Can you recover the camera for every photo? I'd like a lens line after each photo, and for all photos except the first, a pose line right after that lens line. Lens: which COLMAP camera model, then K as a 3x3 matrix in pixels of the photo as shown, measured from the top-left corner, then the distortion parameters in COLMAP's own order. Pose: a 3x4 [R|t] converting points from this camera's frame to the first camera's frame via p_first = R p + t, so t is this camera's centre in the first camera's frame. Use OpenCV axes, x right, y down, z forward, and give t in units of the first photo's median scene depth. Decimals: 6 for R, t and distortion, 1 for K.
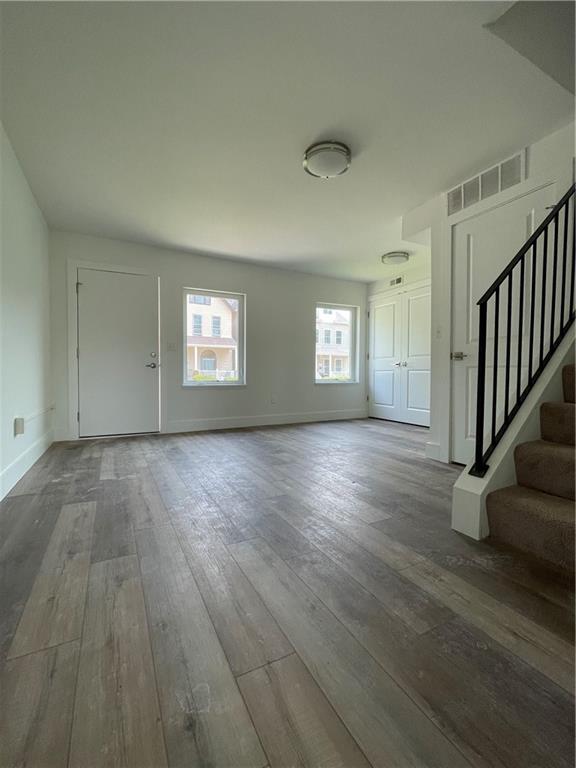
lens RADIAL K [[334.8, 0, 286.1], [0, 334.8, 381.8], [0, 0, 1]] dist [-0.002612, -0.000039]
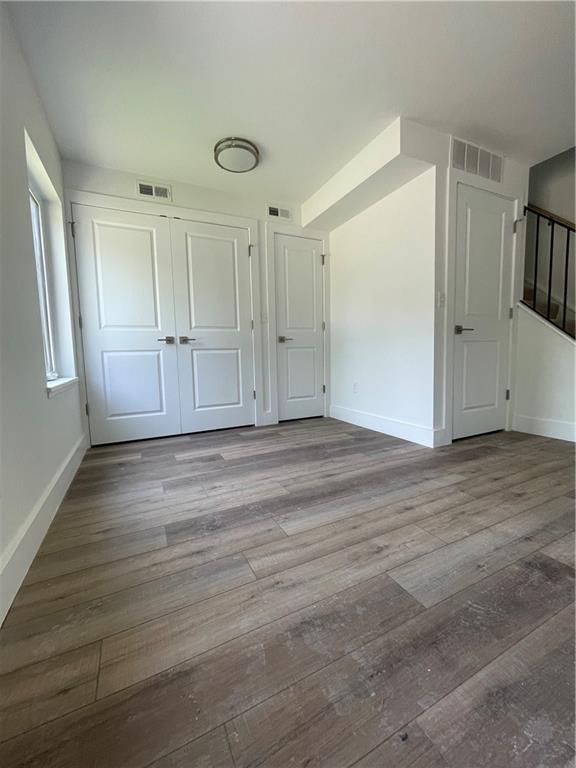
lens RADIAL K [[312.3, 0, 283.9], [0, 312.3, 380.8], [0, 0, 1]] dist [-0.002999, 0.000230]
pose [[0.033038, -0.094348, 0.994991, -0.406173], [0.051728, 0.994362, 0.092571, -0.039976], [-0.998115, 0.048411, 0.037732, 1.491004]]
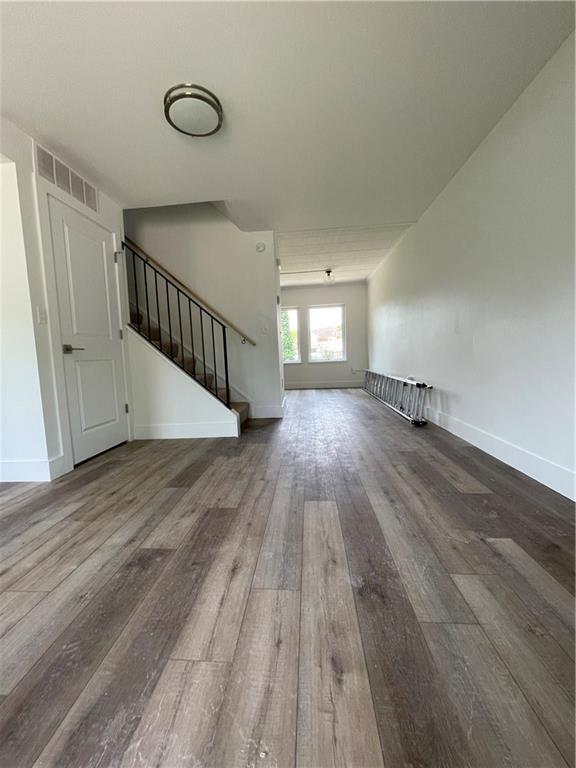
lens RADIAL K [[312.3, 0, 285.3], [0, 312.3, 380.7], [0, 0, 1]] dist [-0.002999, 0.000230]
pose [[-0.849031, -0.014644, 0.528140, -0.442472], [0.048983, 0.993129, 0.106281, -0.052394], [-0.526068, 0.116106, -0.842480, 1.432206]]
